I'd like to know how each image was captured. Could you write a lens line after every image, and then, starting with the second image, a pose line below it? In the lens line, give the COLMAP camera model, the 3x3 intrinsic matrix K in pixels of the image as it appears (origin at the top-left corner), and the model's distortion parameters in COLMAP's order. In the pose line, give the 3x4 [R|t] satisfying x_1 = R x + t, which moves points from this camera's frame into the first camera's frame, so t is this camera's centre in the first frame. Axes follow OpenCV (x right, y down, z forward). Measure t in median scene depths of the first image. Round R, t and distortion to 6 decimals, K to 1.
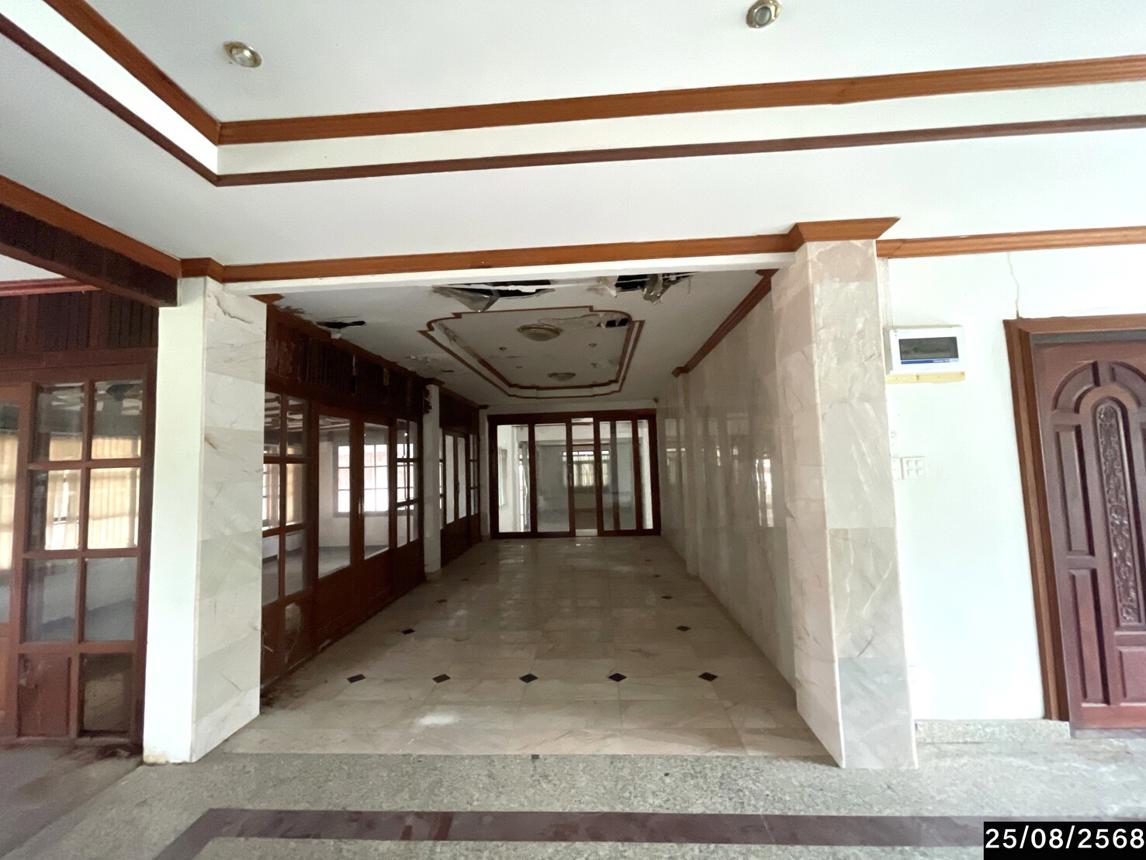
lens RADIAL K [[467.2, 0, 570.9], [0, 467.2, 430.0], [0, 0, 1]] dist [-0.000607, -0.000180]
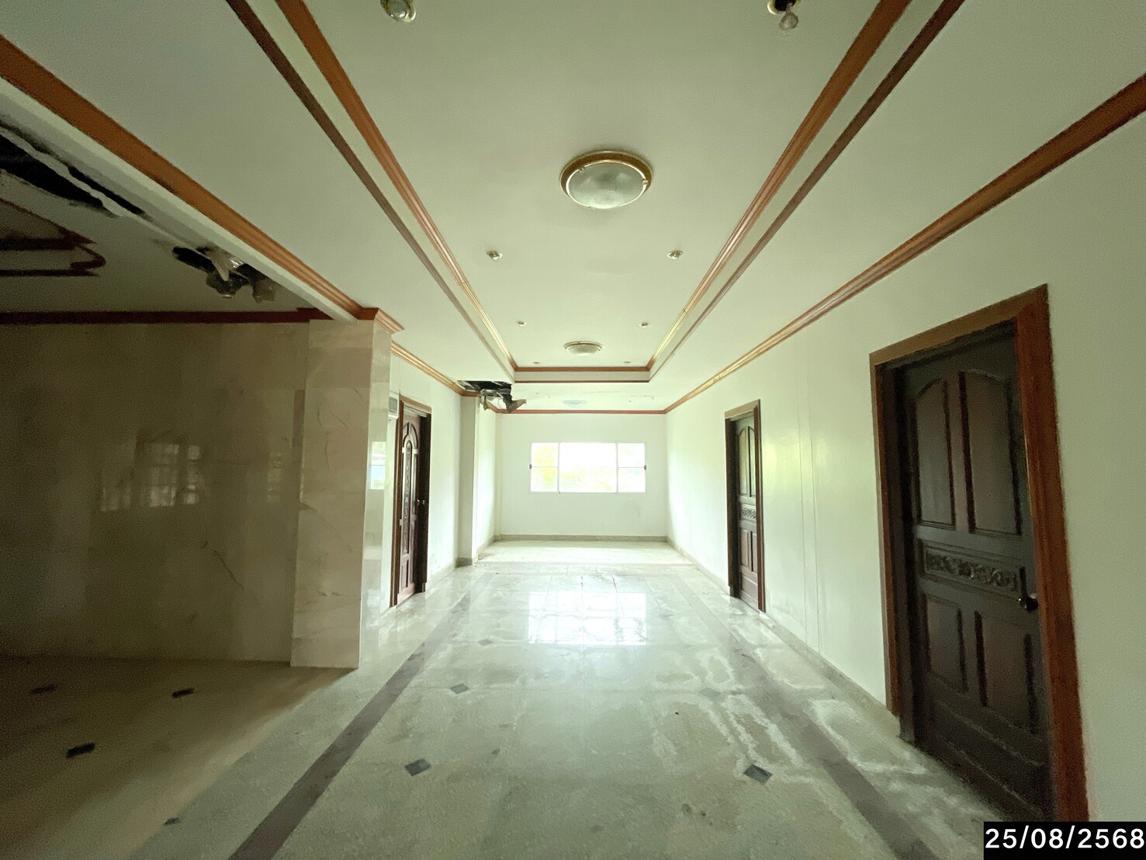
lens RADIAL K [[467.2, 0, 569.1], [0, 467.2, 429.2], [0, 0, 1]] dist [-0.000607, -0.000180]
pose [[-0.032171, 0.114702, 0.992879, -0.963073], [-0.055457, 0.991658, -0.116358, 0.092898], [-0.997943, -0.058805, -0.025542, 0.384209]]
